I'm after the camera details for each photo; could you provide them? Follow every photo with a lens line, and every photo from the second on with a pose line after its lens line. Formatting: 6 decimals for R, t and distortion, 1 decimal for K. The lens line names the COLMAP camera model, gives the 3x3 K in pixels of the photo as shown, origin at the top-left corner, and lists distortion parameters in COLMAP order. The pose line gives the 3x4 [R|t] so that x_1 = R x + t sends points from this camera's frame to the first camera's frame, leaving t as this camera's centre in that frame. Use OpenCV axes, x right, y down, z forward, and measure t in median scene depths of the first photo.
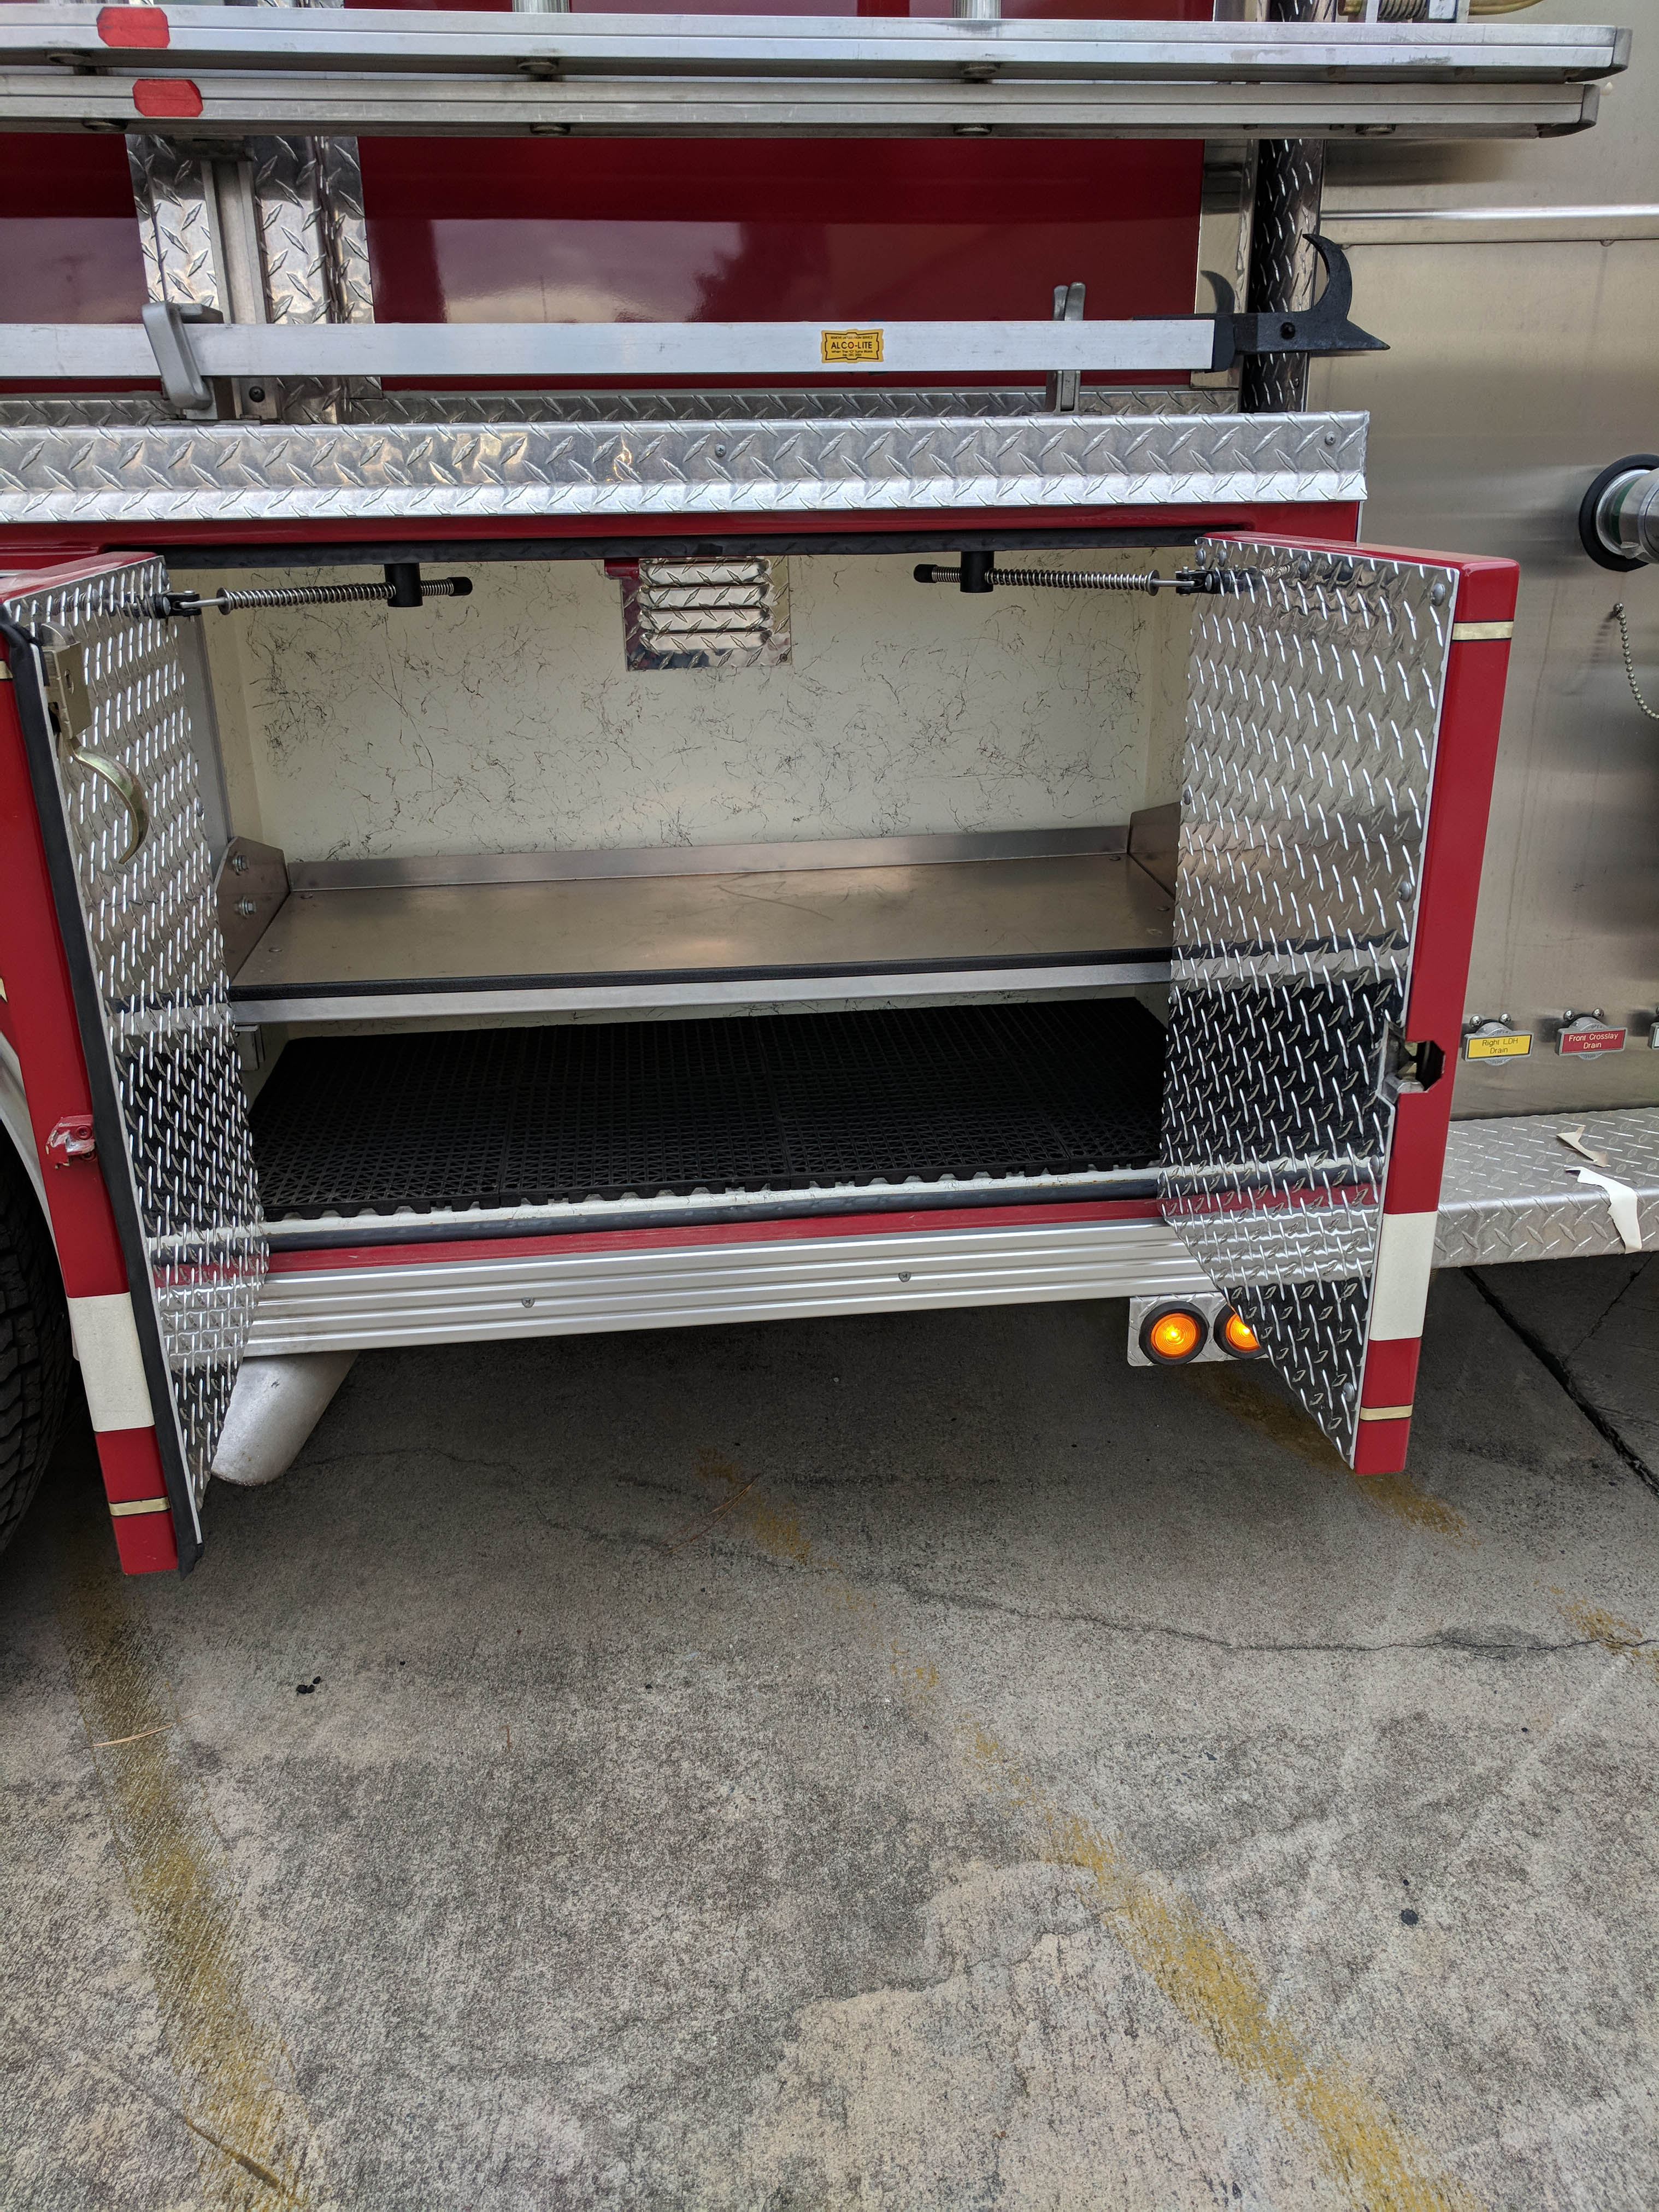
lens RADIAL K [[1578.4, 0, 900.5], [0, 1578.4, 1070.8], [0, 0, 1]] dist [-0.002442, 0.007033]
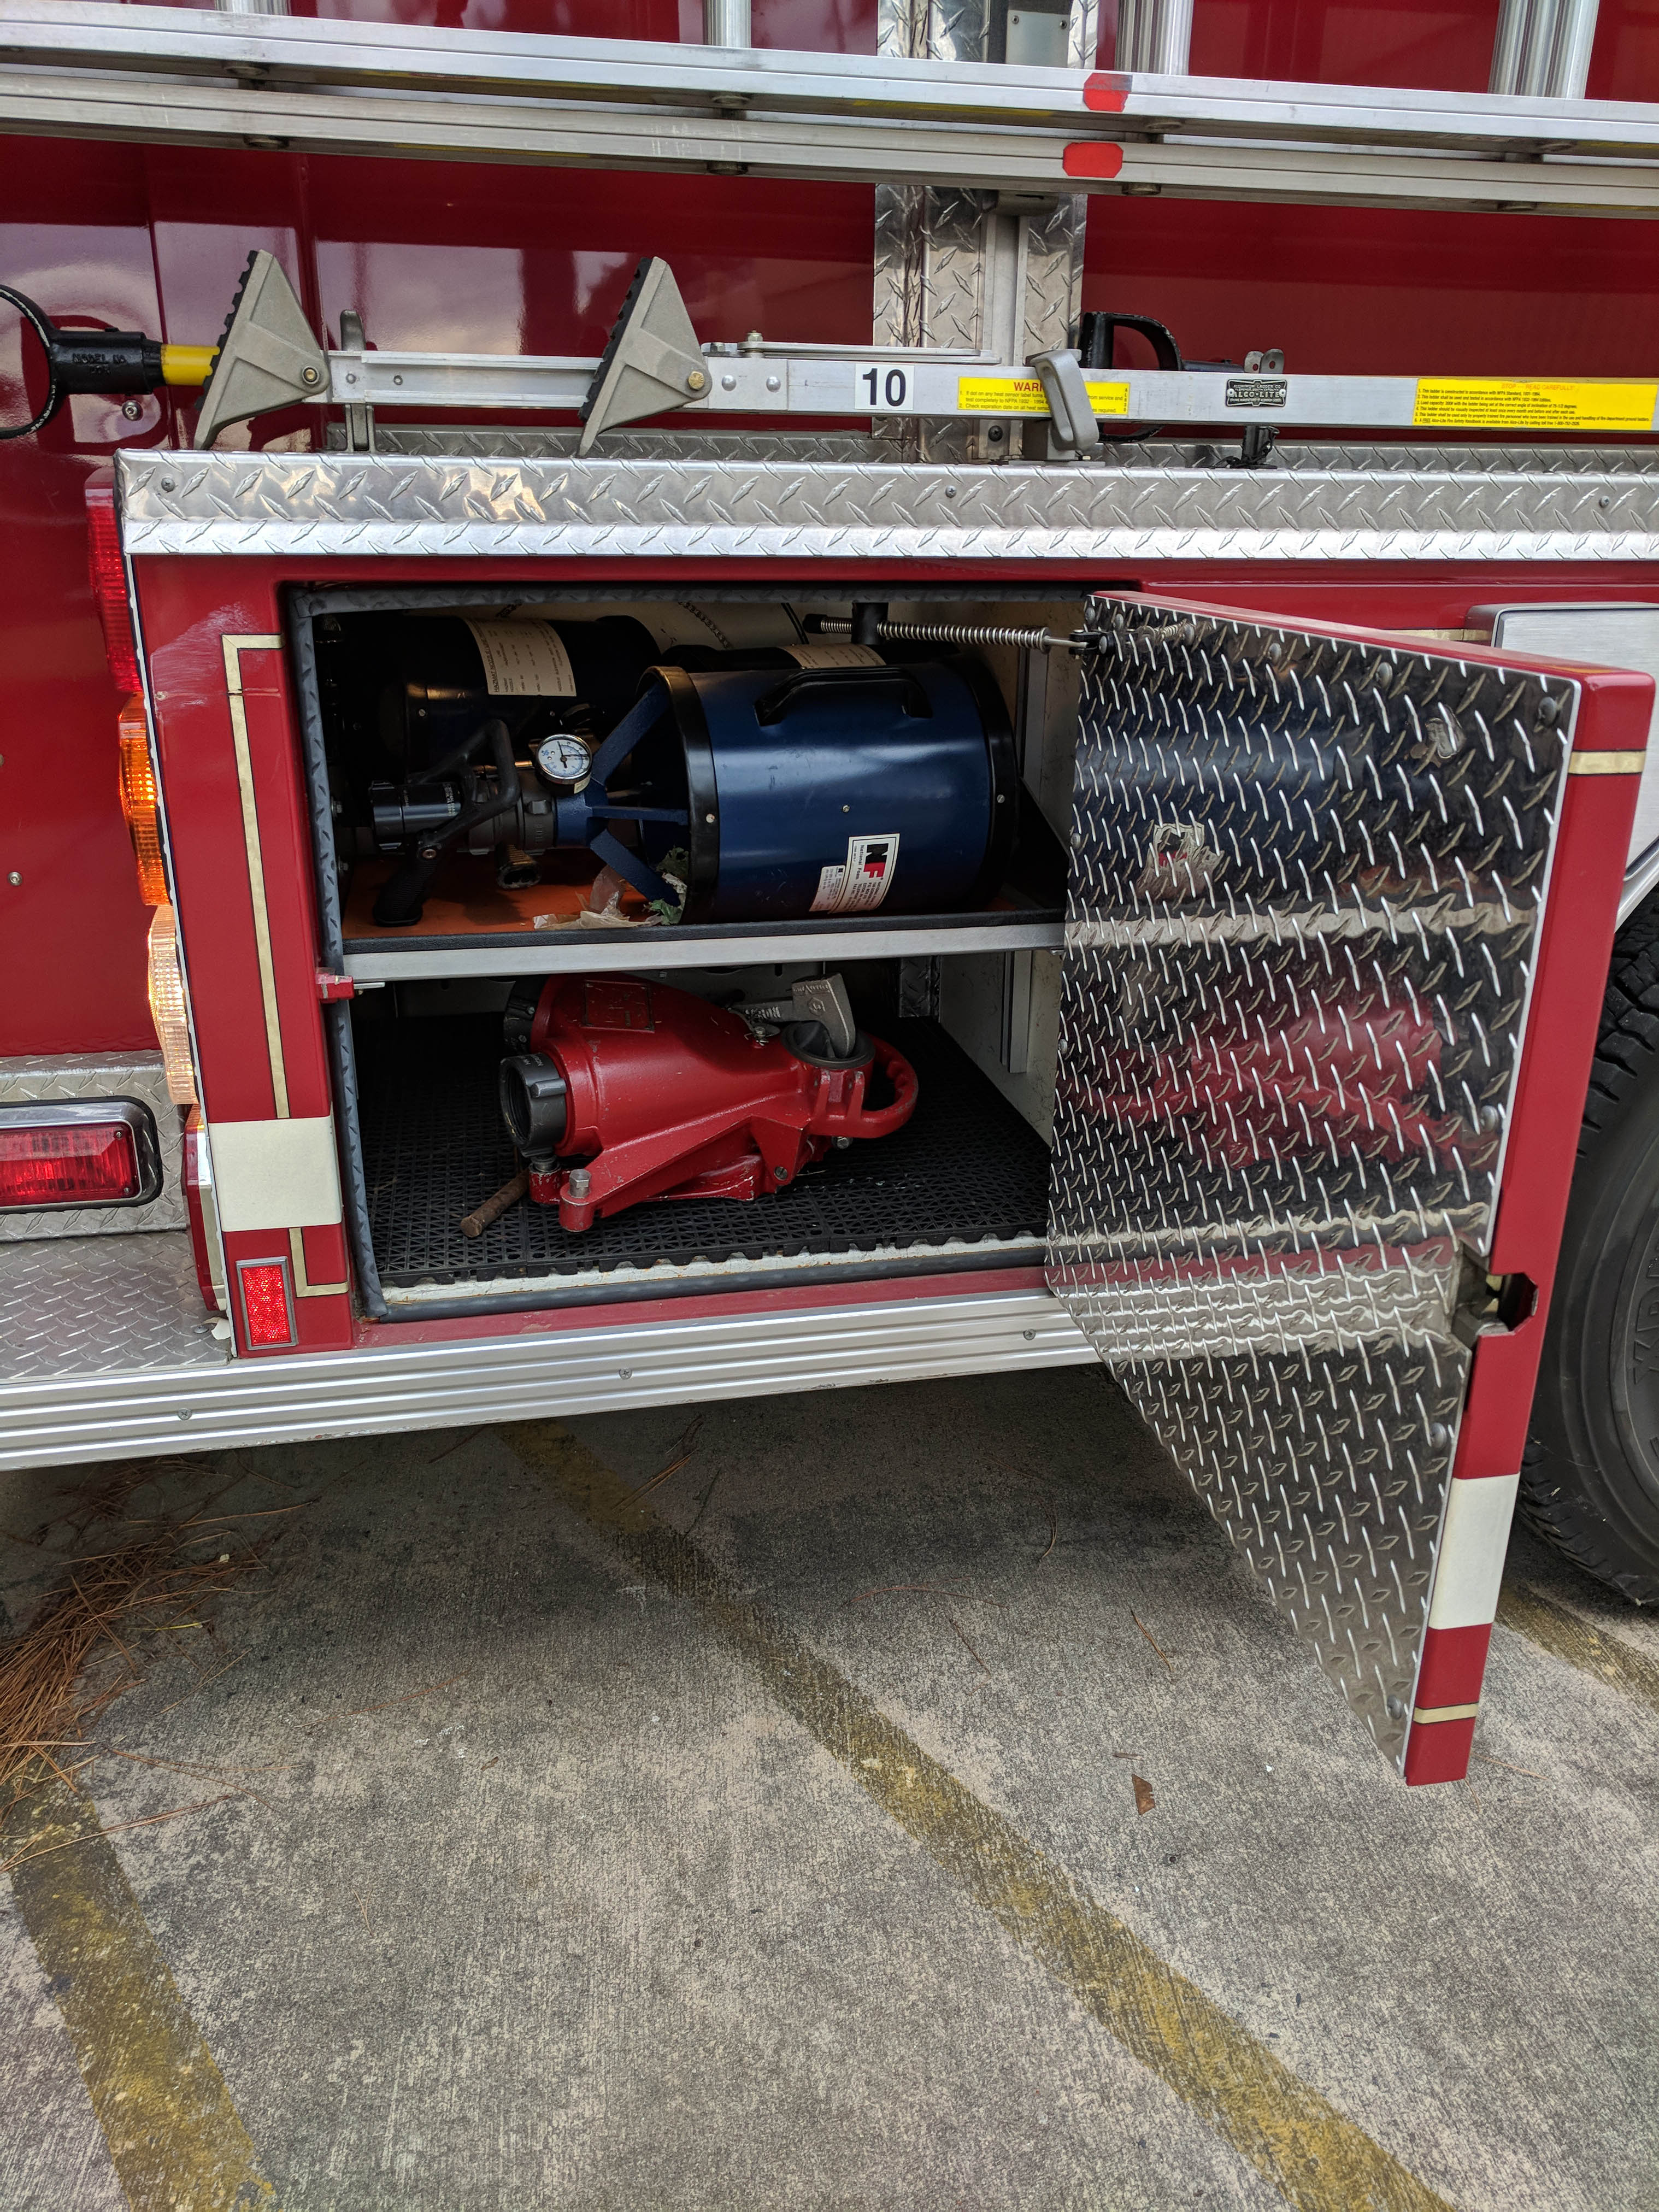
lens RADIAL K [[1663.6, 0, 835.7], [0, 1663.6, 1102.7], [0, 0, 1]] dist [-0.002640, 0.022134]
pose [[0.996155, -0.005847, 0.087413, -0.461067], [0.008046, 0.999660, -0.024820, 0.024913], [-0.087238, 0.025428, 0.995863, -0.047778]]
